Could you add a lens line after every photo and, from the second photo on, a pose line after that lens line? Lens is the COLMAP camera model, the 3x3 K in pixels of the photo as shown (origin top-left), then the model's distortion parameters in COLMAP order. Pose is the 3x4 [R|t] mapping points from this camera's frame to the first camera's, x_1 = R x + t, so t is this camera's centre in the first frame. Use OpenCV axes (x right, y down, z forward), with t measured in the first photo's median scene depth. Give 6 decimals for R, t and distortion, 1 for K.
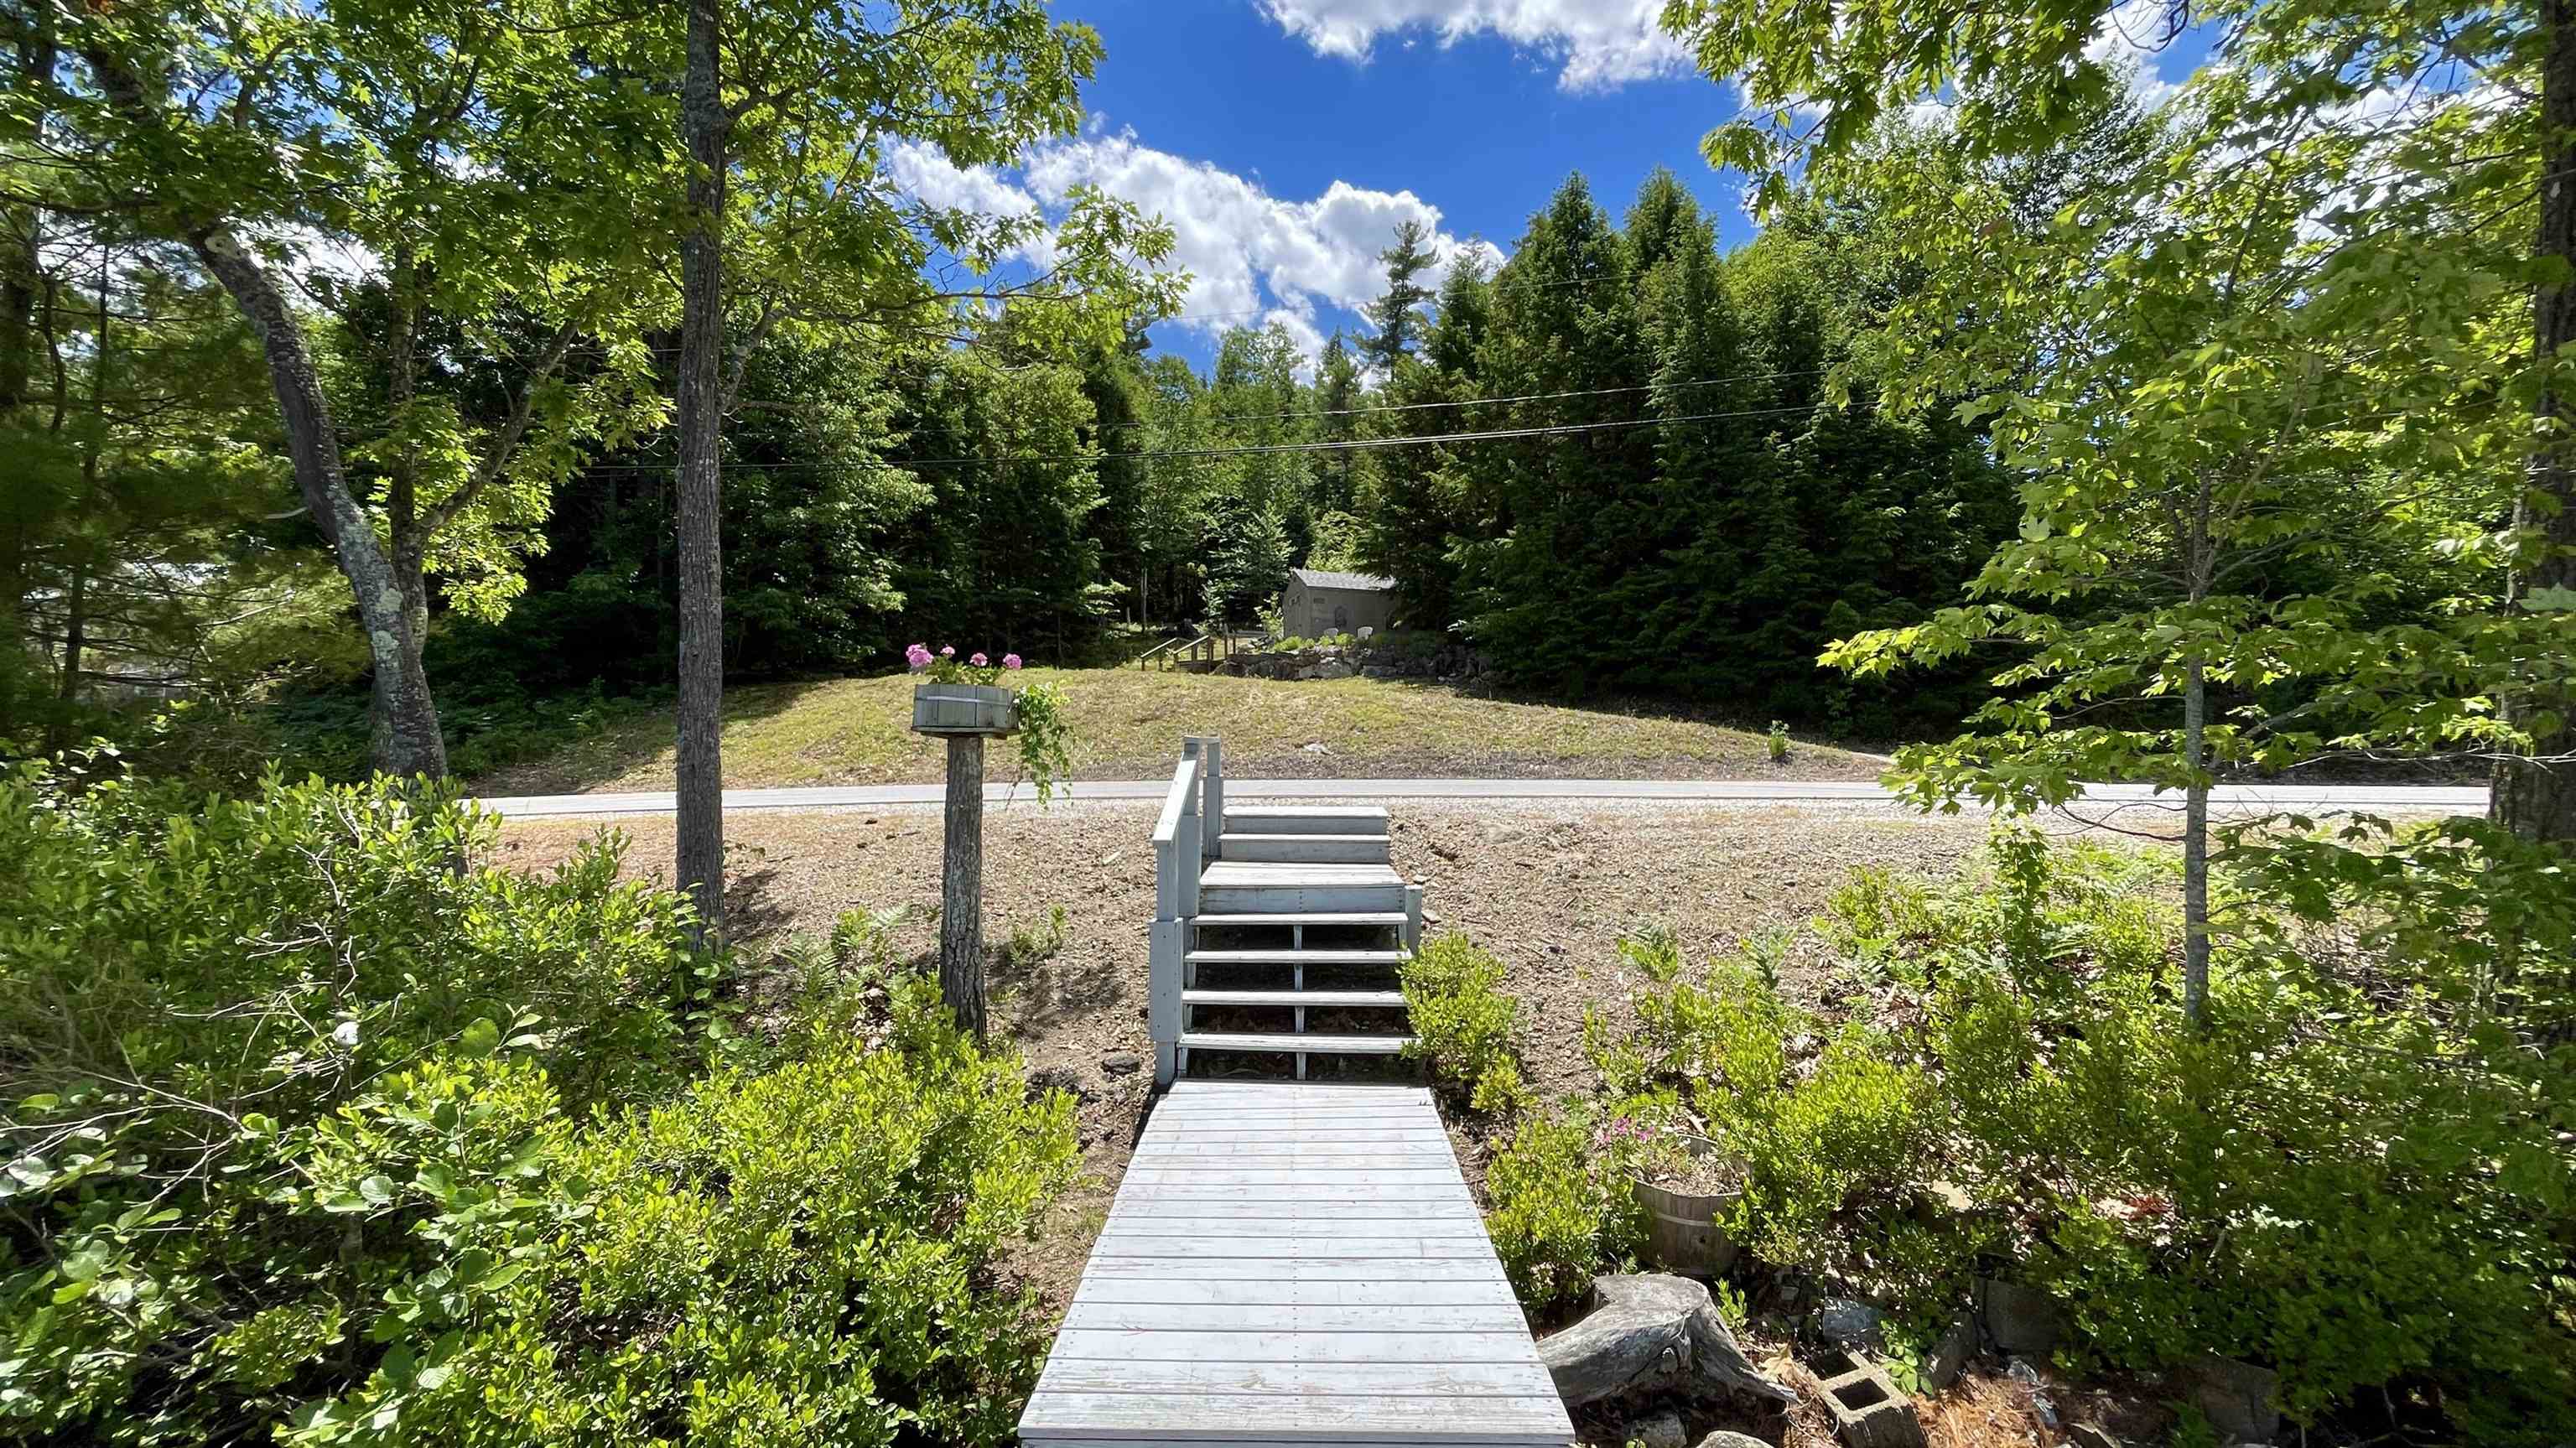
lens RADIAL K [[1046.9, 0, 1285.9], [0, 1046.9, 727.2], [0, 0, 1]] dist [-0.000483, 0.000398]
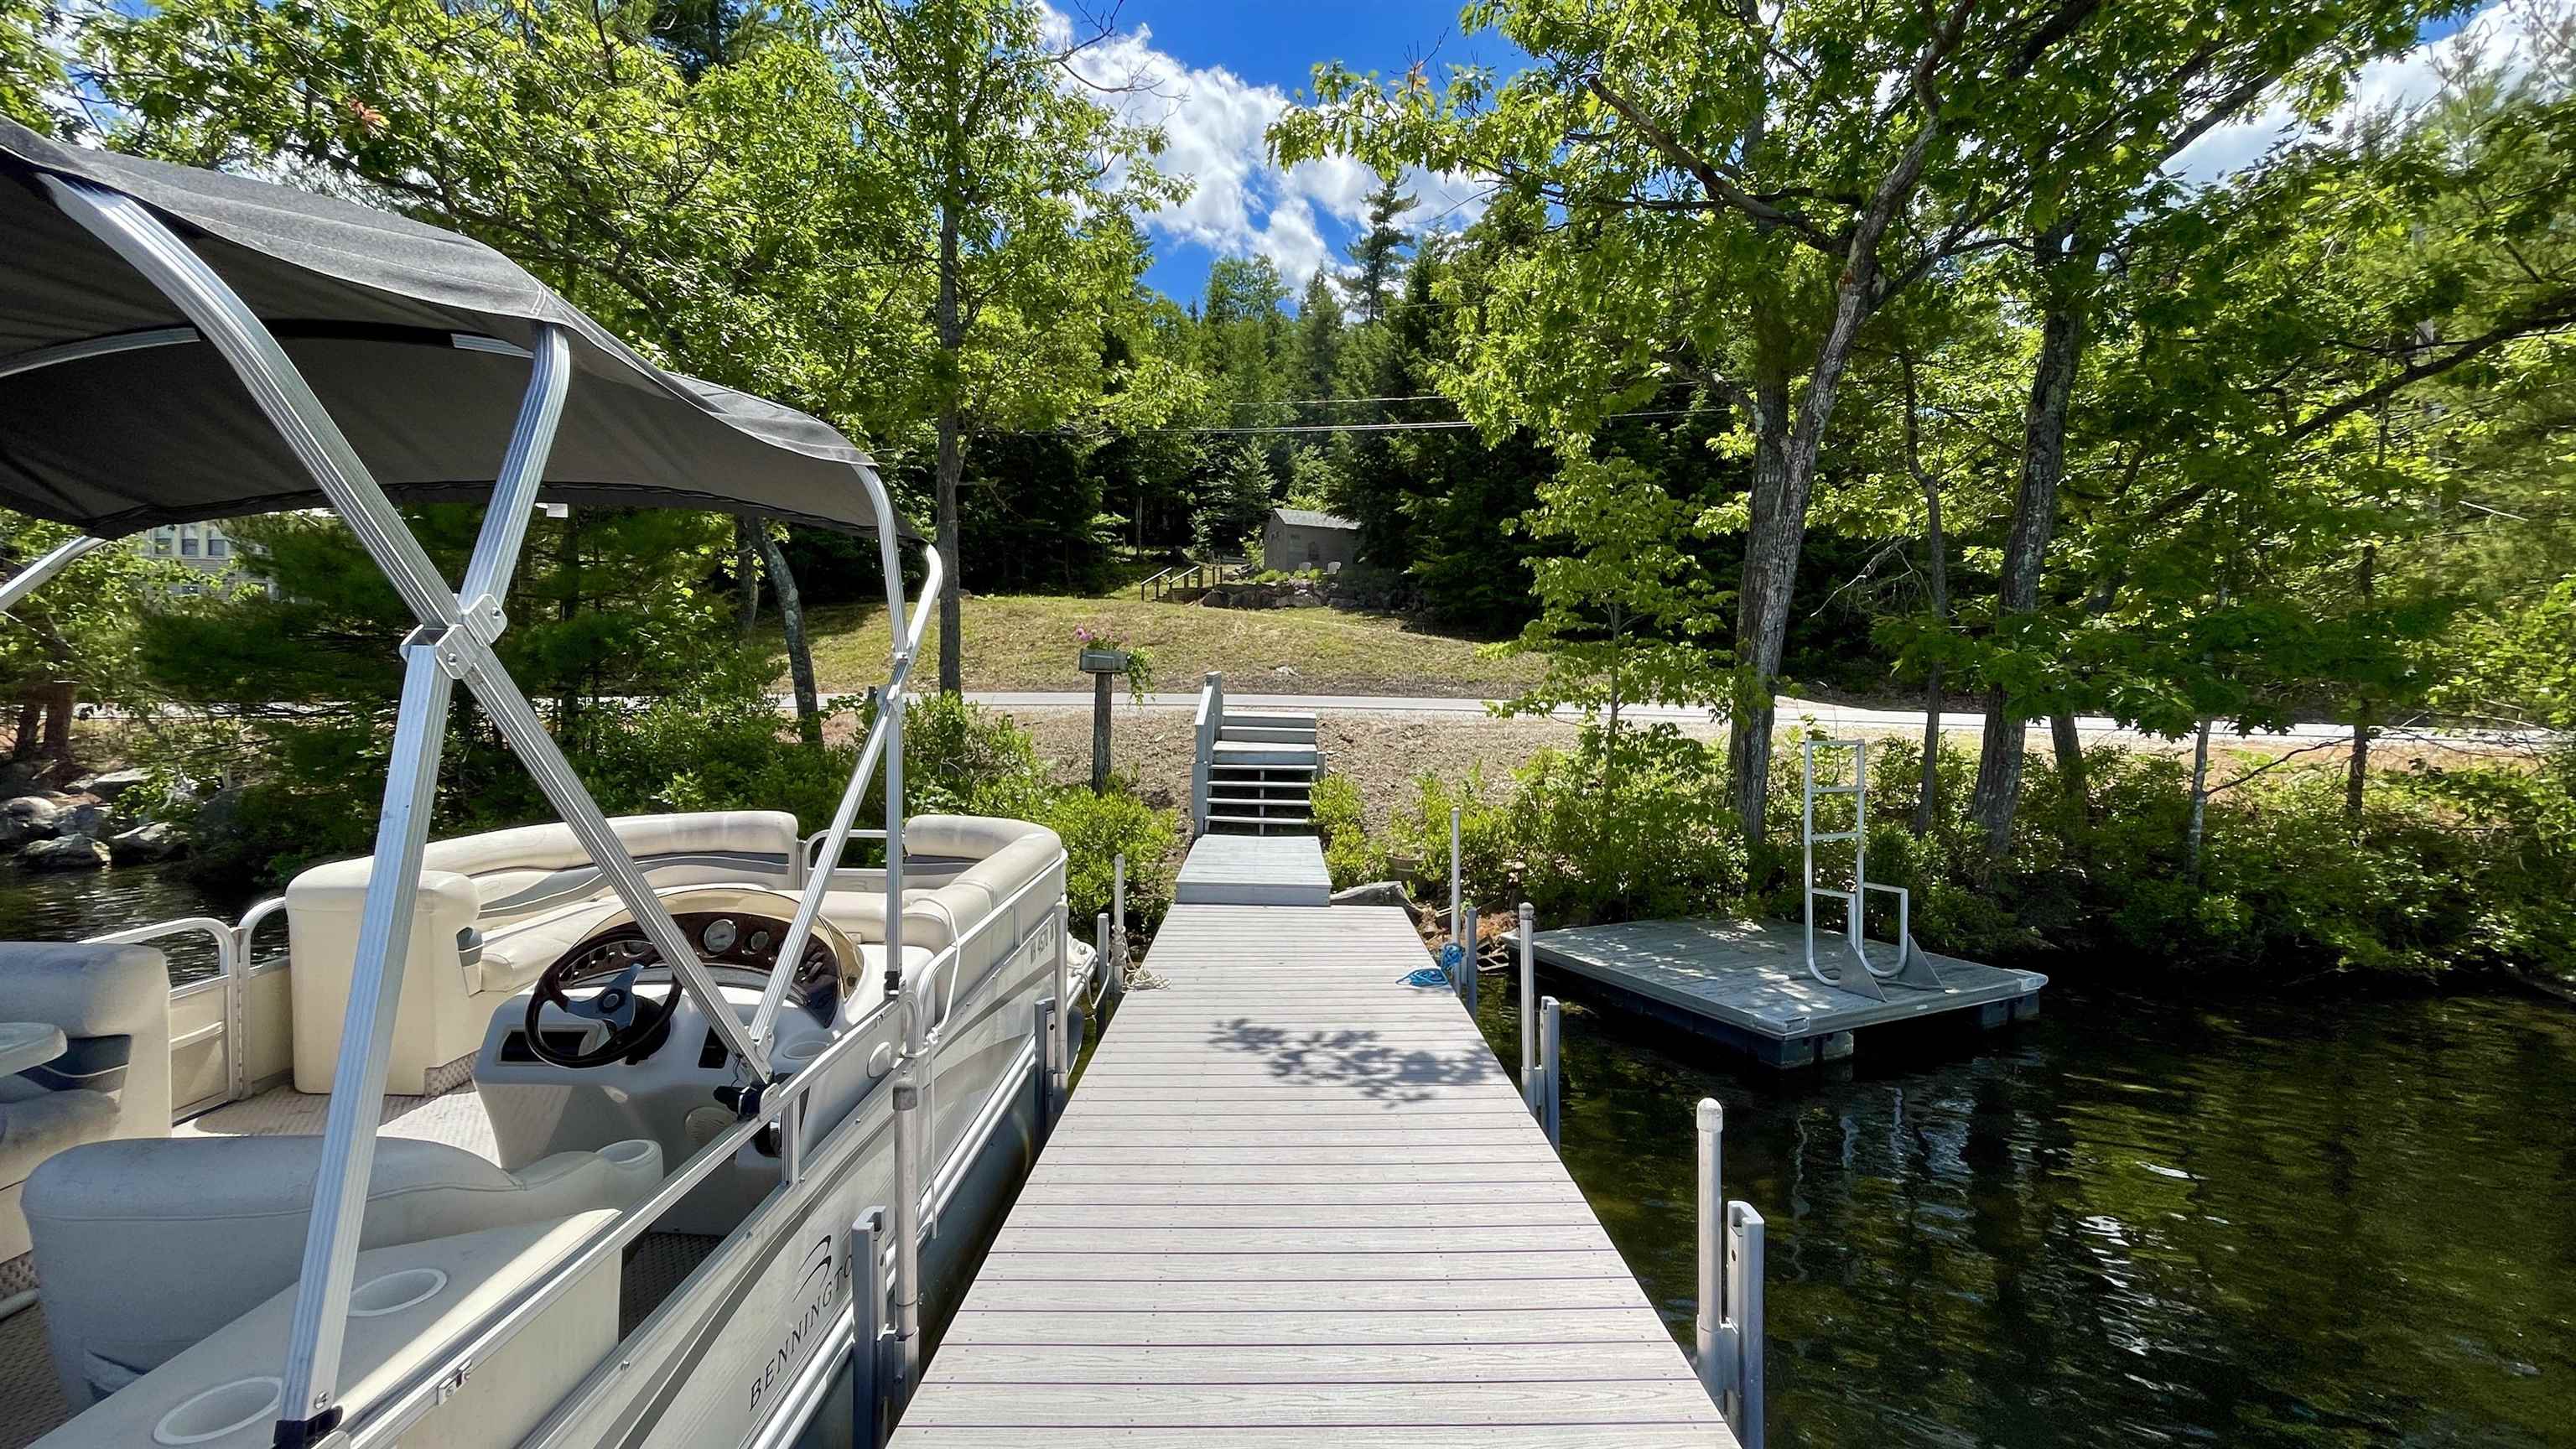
lens RADIAL K [[1047.0, 0, 1285.9], [0, 1047.0, 727.7], [0, 0, 1]] dist [-0.000483, 0.000398]
pose [[0.999603, 0.020003, 0.019839, 0.002547], [-0.021639, 0.996064, 0.085959, -0.010748], [-0.018042, -0.086354, 0.996101, -0.165359]]
